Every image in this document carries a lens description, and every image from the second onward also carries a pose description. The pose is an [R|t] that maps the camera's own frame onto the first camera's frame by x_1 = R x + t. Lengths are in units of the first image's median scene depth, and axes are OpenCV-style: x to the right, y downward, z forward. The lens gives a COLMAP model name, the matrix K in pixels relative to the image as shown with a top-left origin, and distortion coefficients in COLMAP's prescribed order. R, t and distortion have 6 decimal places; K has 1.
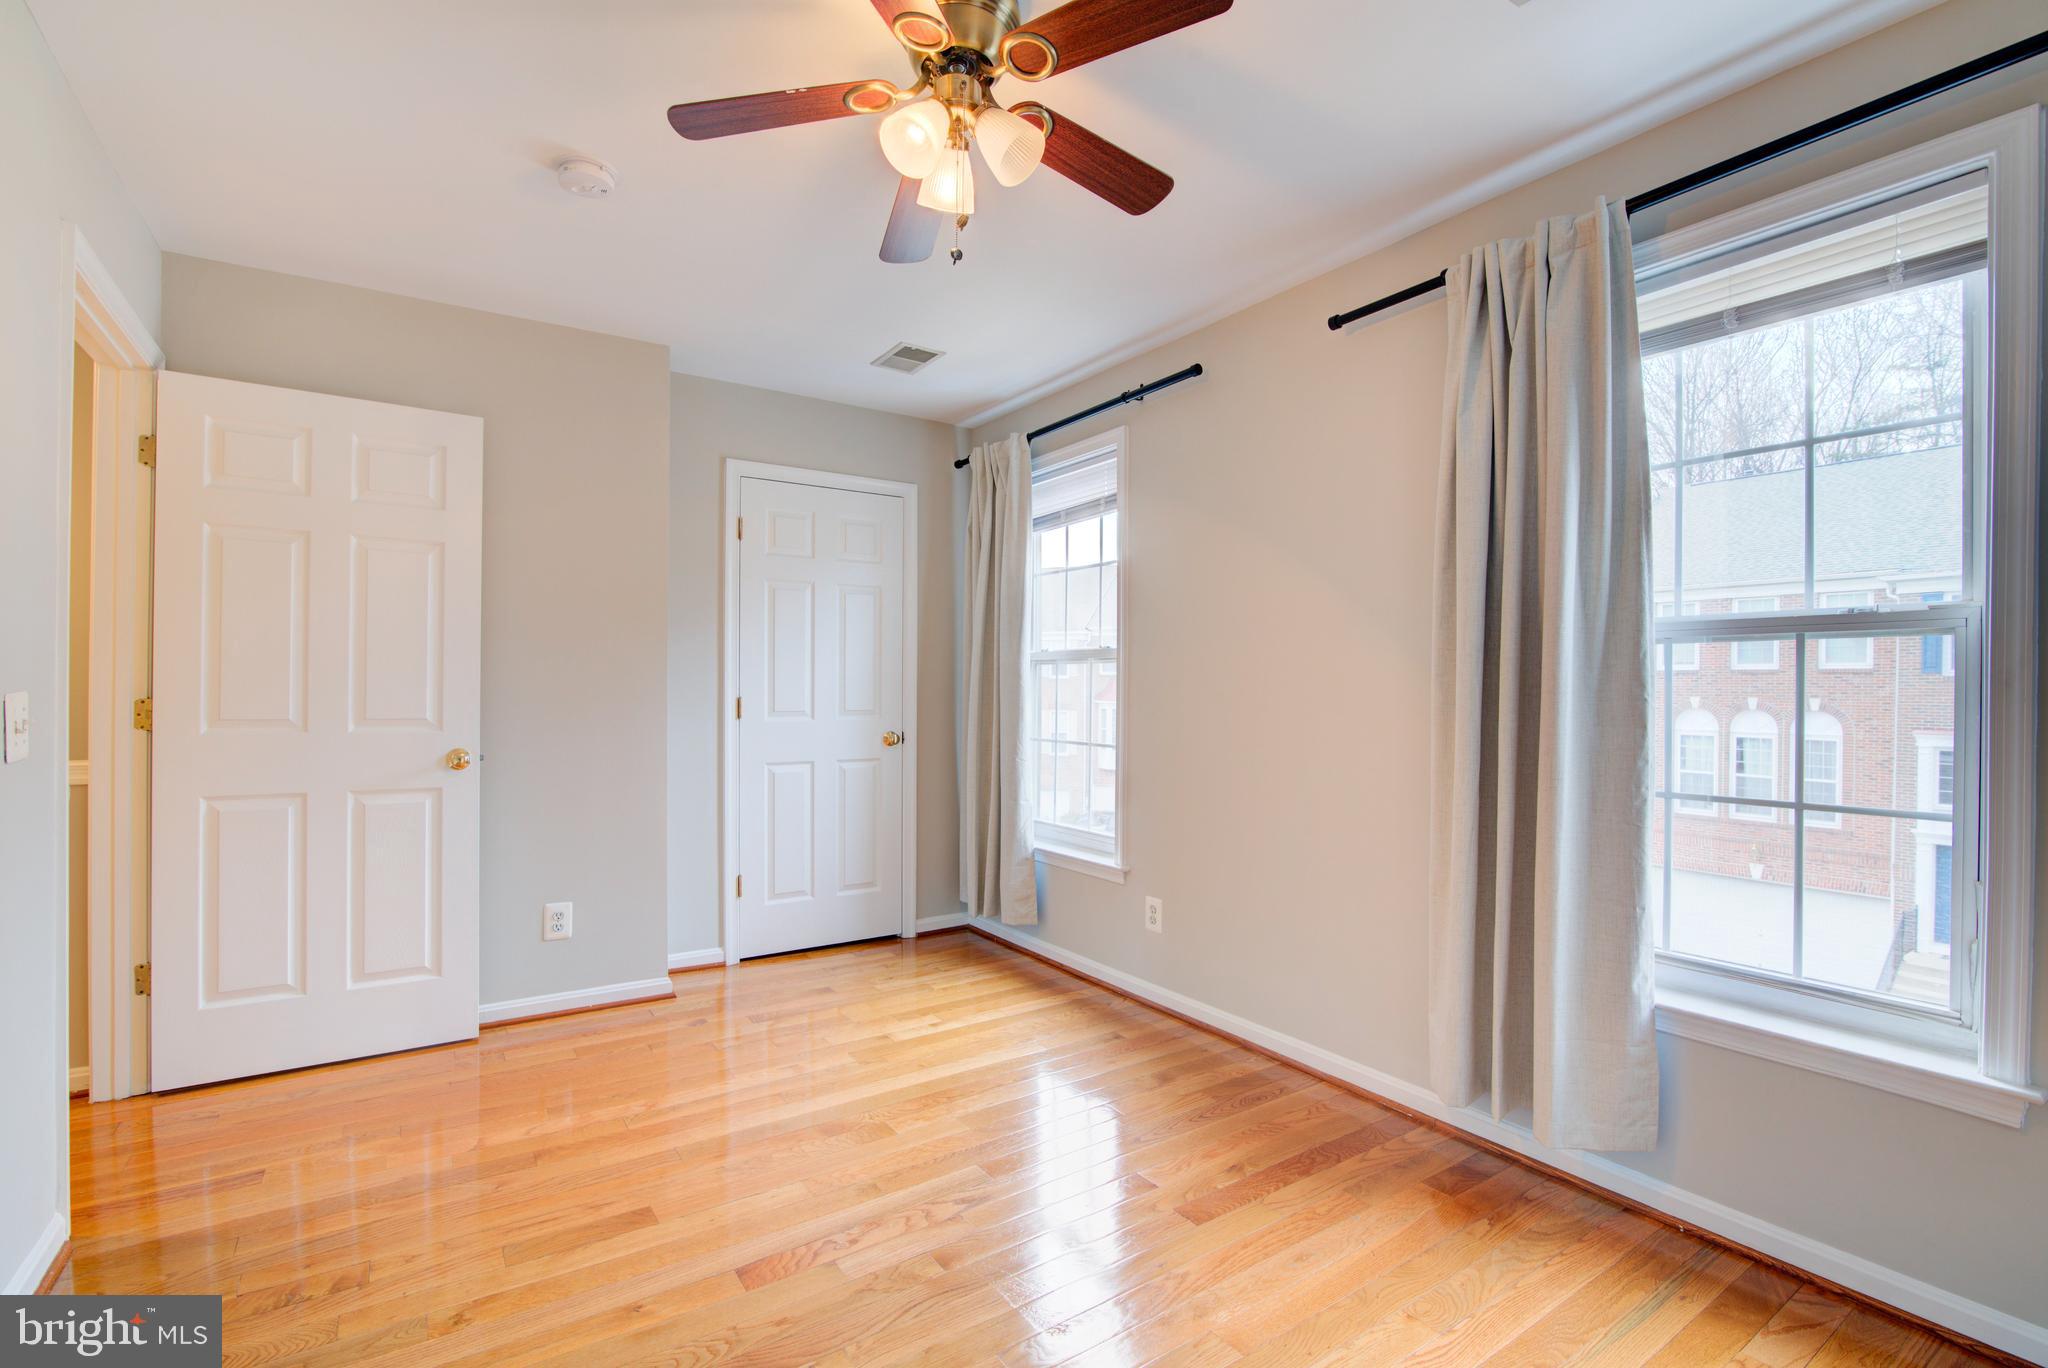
lens RADIAL K [[961.8, 0, 1030.3], [0, 961.8, 693.3], [0, 0, 1]] dist [-0.000660, 0.000052]
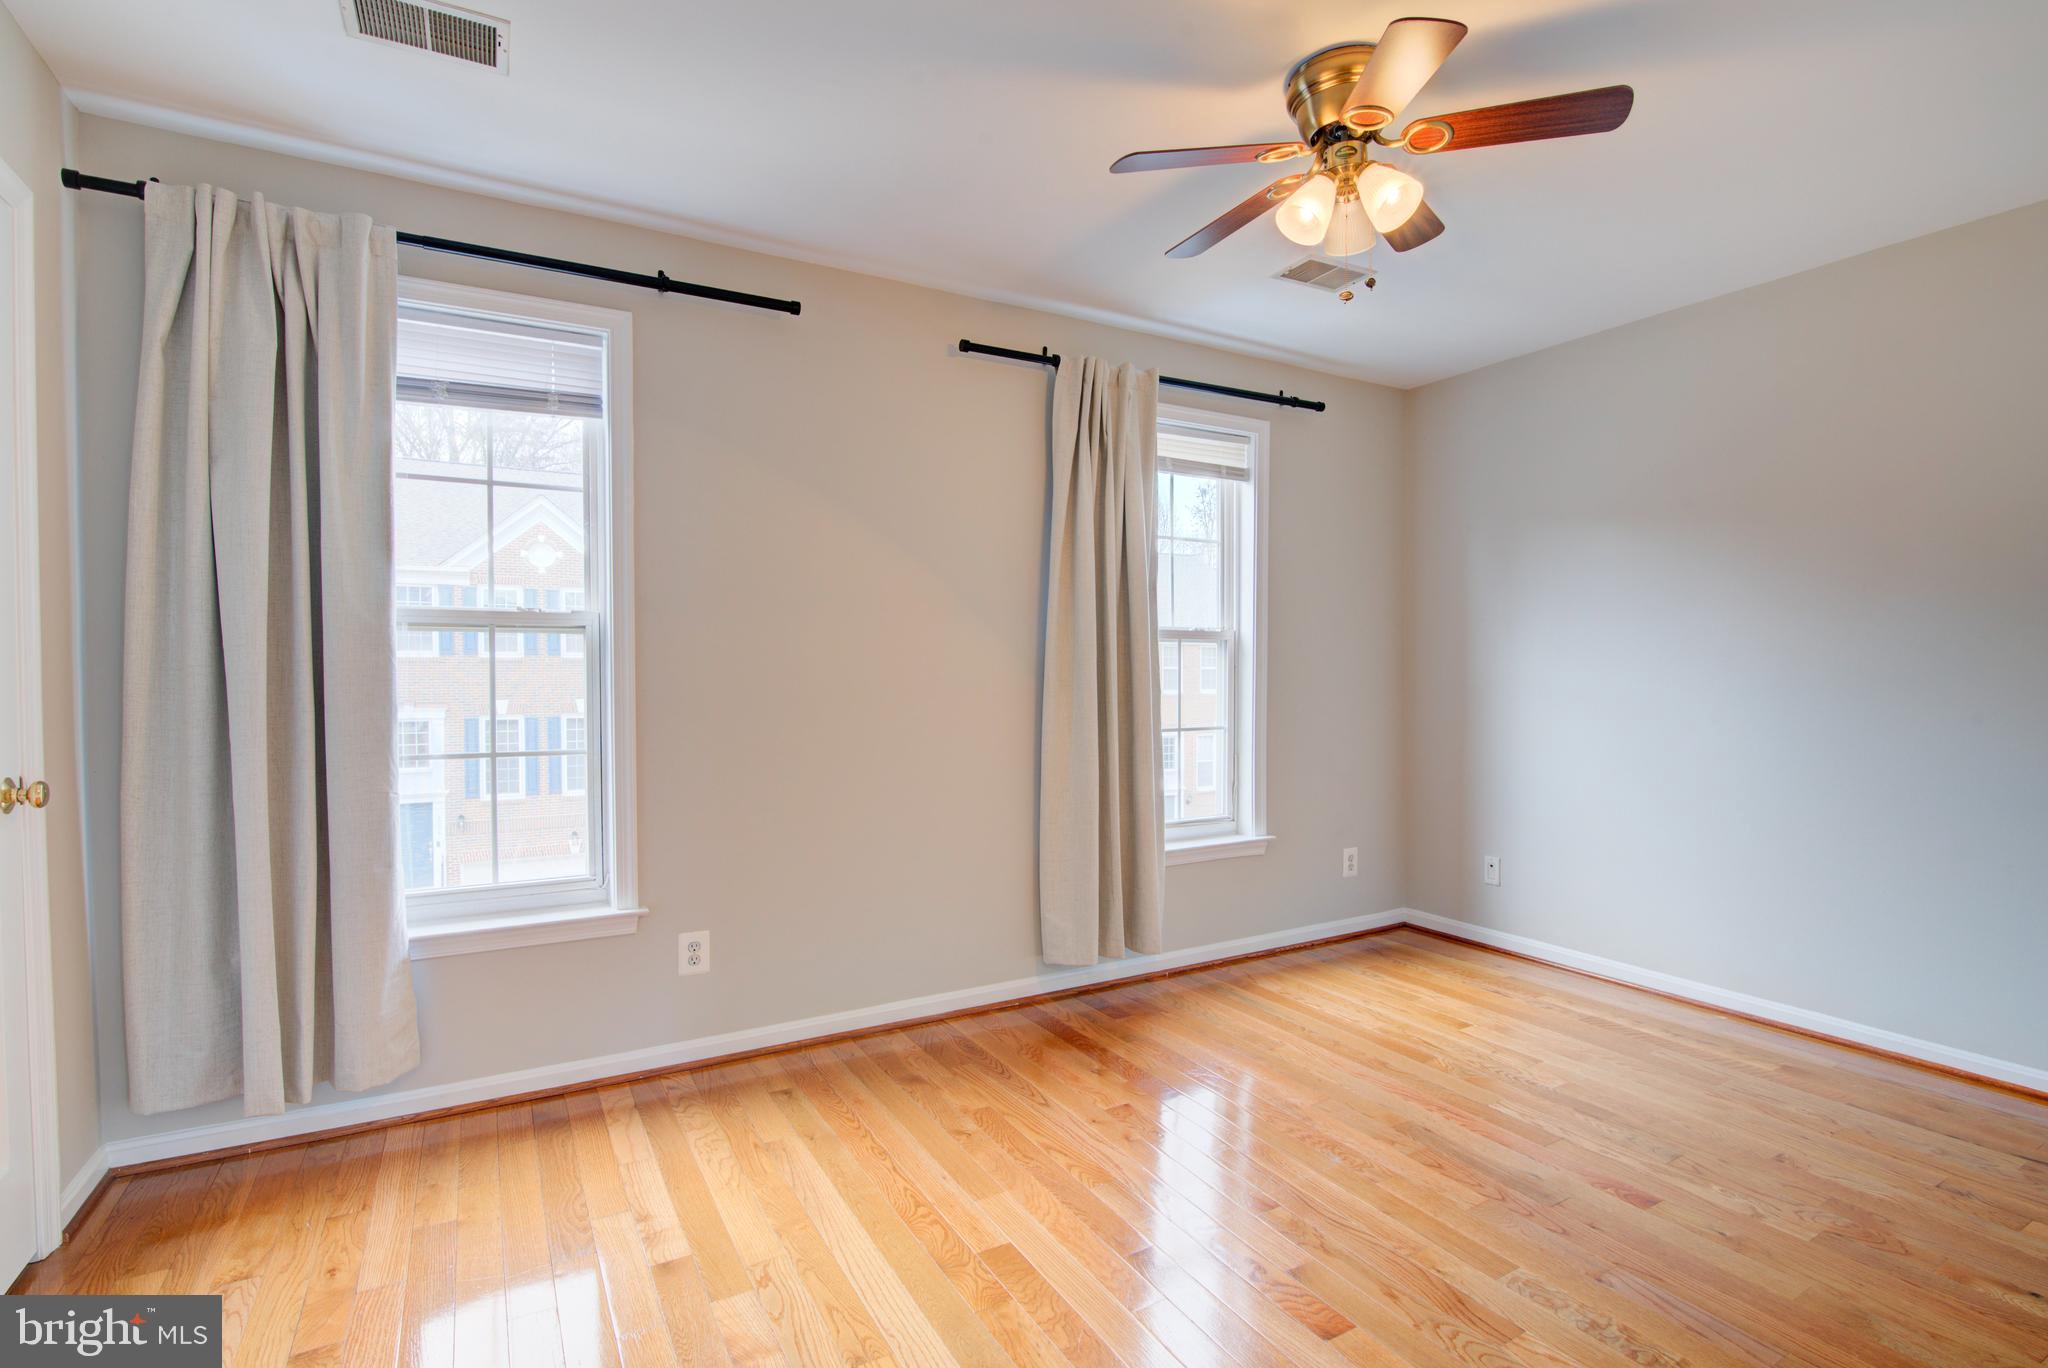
lens RADIAL K [[961.8, 0, 1030.3], [0, 961.8, 693.3], [0, 0, 1]] dist [-0.000660, 0.000052]
pose [[0.070306, -0.020502, 0.997315, -0.784005], [0.012665, 0.999727, 0.019659, 0.003907], [-0.997445, 0.011249, 0.070547, 0.813218]]
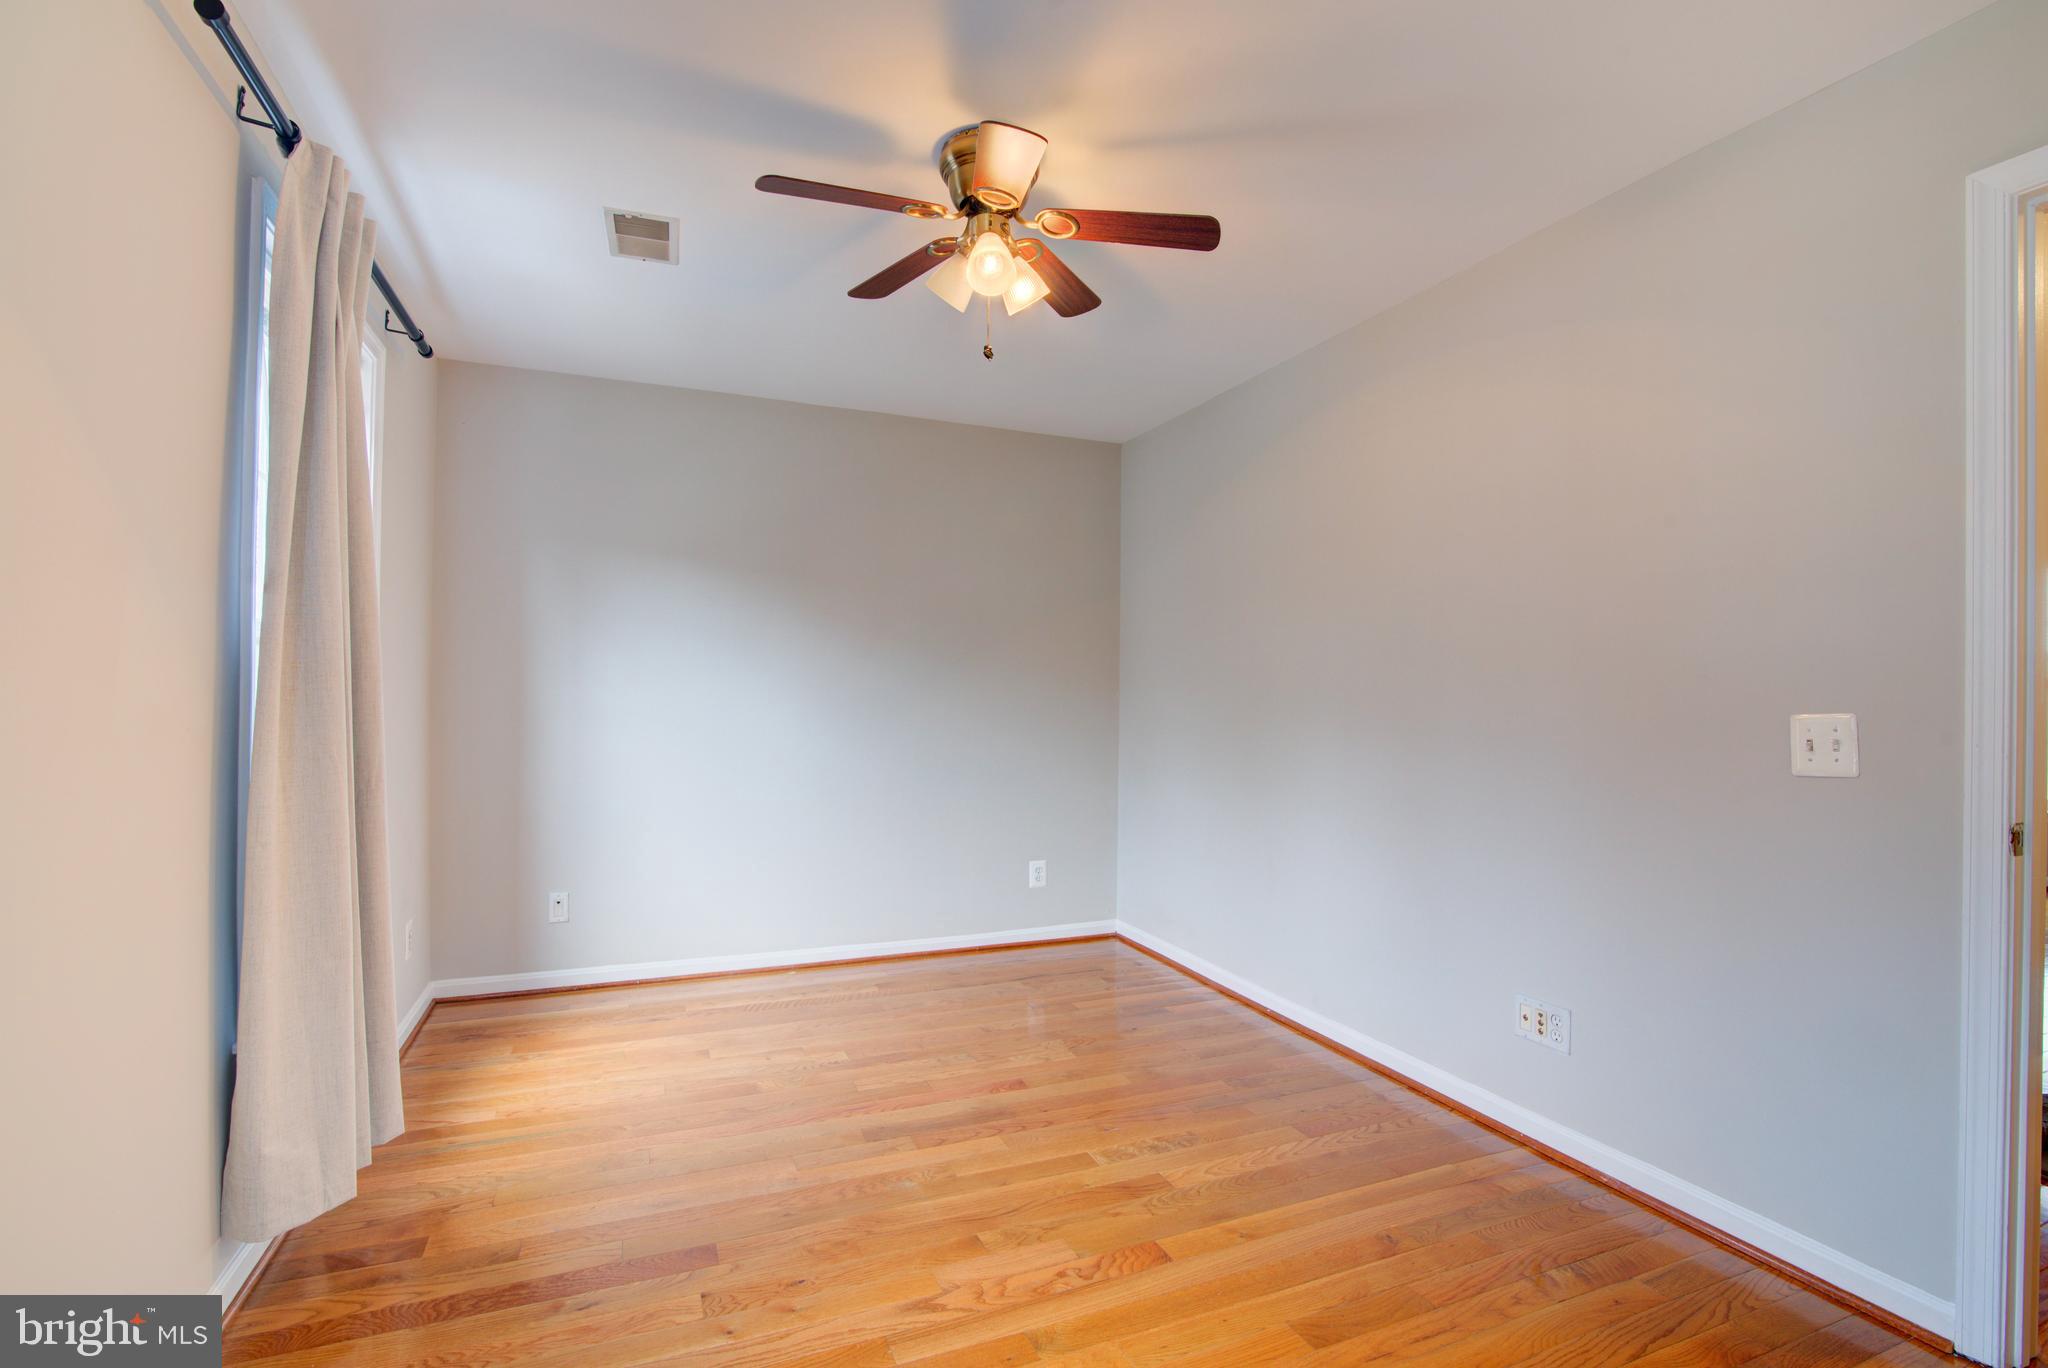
lens RADIAL K [[916.6, 0, 1024.0], [0, 916.6, 684.0], [0, 0, 1]] dist [-0.012803, 0.000068]
pose [[-0.979432, -0.008039, 0.201616, -0.232716], [-0.009587, 0.999932, -0.006700, -0.010800], [-0.201549, -0.008495, -0.979442, 1.357772]]
